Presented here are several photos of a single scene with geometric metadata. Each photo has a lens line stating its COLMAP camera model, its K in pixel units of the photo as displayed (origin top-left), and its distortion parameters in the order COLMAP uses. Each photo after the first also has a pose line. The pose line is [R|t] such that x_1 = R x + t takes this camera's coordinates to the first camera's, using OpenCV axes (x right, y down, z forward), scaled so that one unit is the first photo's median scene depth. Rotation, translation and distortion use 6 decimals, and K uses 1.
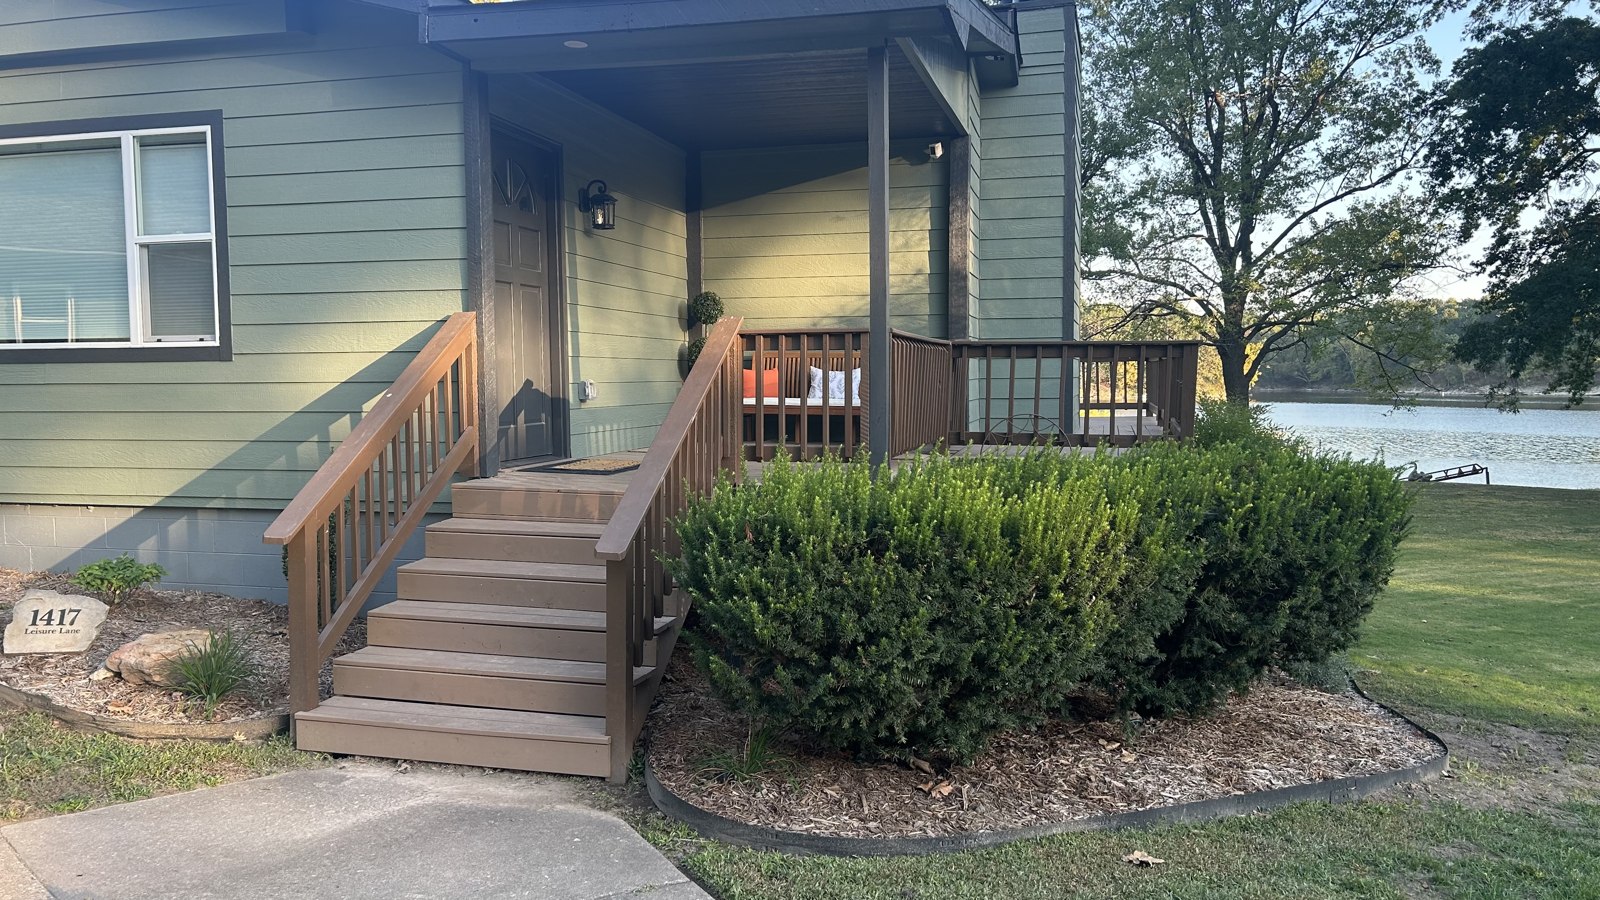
lens RADIAL K [[1188.0, 0, 800.0], [0, 1188.0, 450.0], [0, 0, 1]] dist [0.106063, -0.146952]
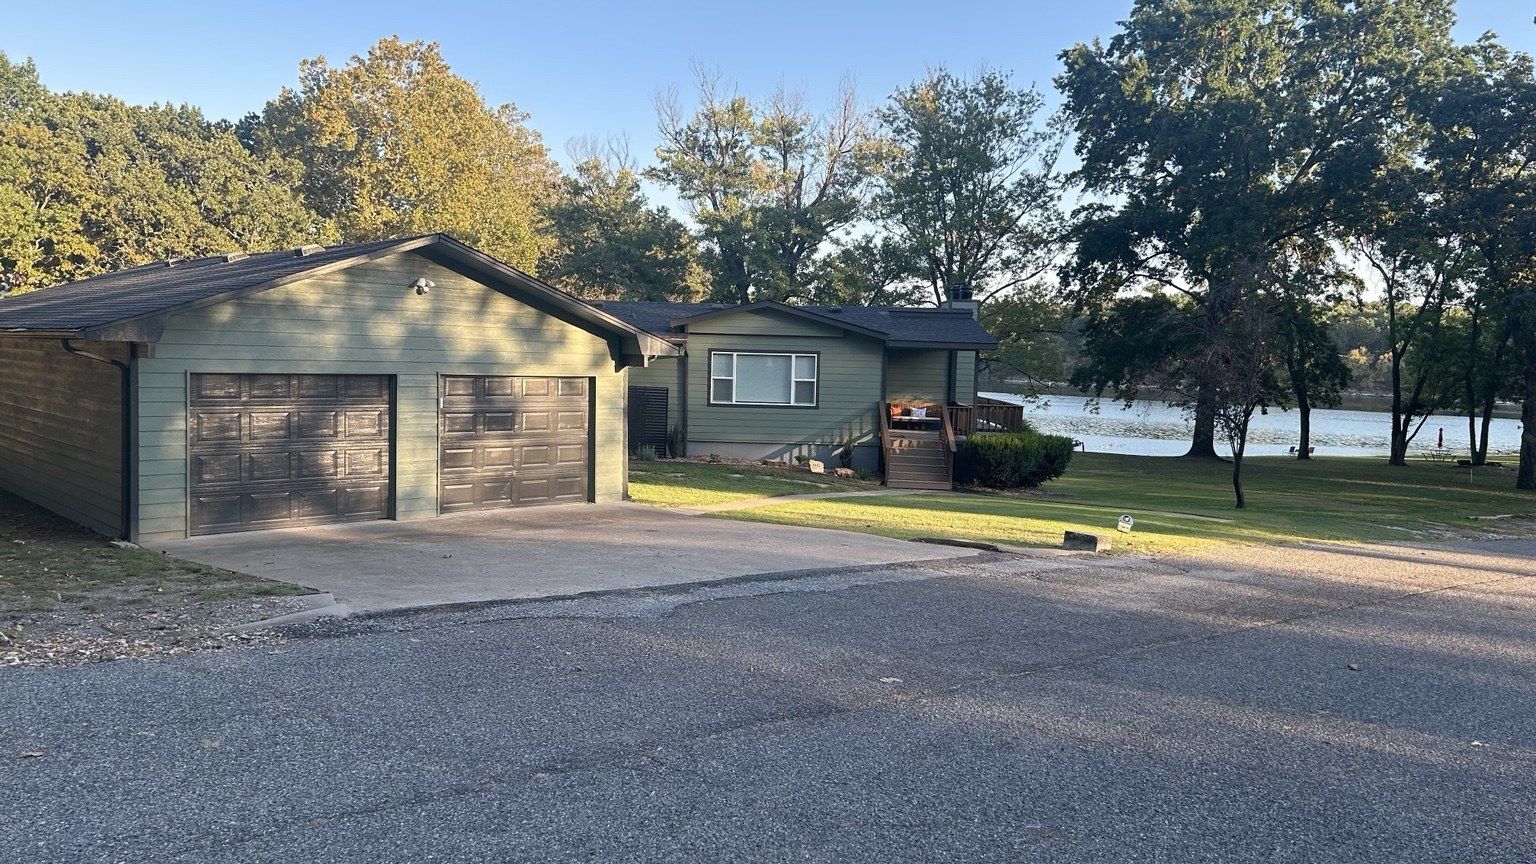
lens RADIAL K [[1140.5, 0, 768.0], [0, 1140.5, 432.0], [0, 0, 1]] dist [0.106063, -0.146952]
pose [[0.968571, 0.015045, 0.248281, -0.338761], [-0.017386, 0.999823, 0.007241, -0.004485], [-0.248128, -0.011330, 0.968661, -0.585937]]
